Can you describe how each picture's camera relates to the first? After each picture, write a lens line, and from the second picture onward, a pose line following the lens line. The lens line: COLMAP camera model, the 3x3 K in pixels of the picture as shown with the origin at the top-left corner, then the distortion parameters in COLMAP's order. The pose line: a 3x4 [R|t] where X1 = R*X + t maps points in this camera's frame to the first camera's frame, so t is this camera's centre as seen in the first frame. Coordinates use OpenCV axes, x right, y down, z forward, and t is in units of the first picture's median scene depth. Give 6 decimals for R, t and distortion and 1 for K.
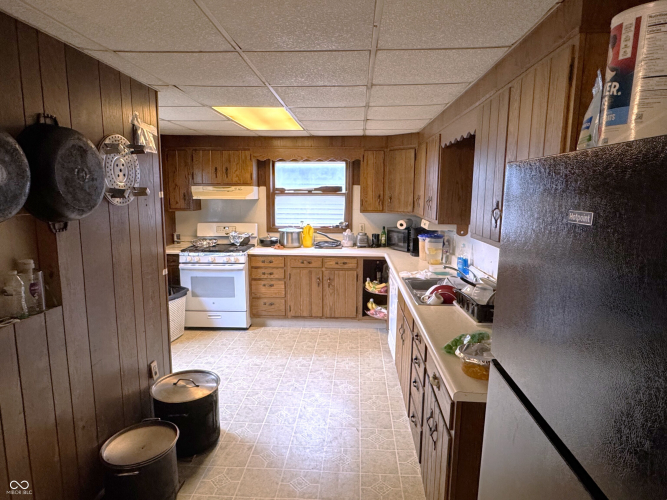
lens RADIAL K [[409.9, 0, 333.4], [0, 409.9, 251.8], [0, 0, 1]] dist [-0.004717, 0.005042]
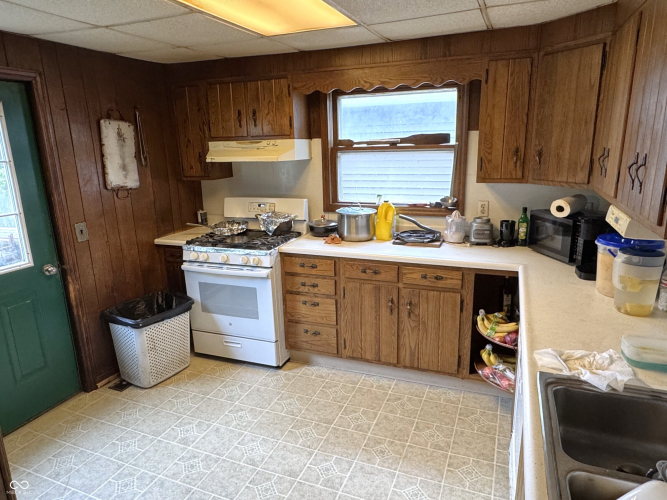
lens RADIAL K [[433.4, 0, 334.1], [0, 433.4, 250.6], [0, 0, 1]] dist [0.000101, -0.003575]
pose [[0.943161, 0.051017, -0.328398, 0.081972], [-0.017600, 0.994428, 0.103940, -0.064300], [0.331871, -0.092253, 0.938803, 0.407534]]
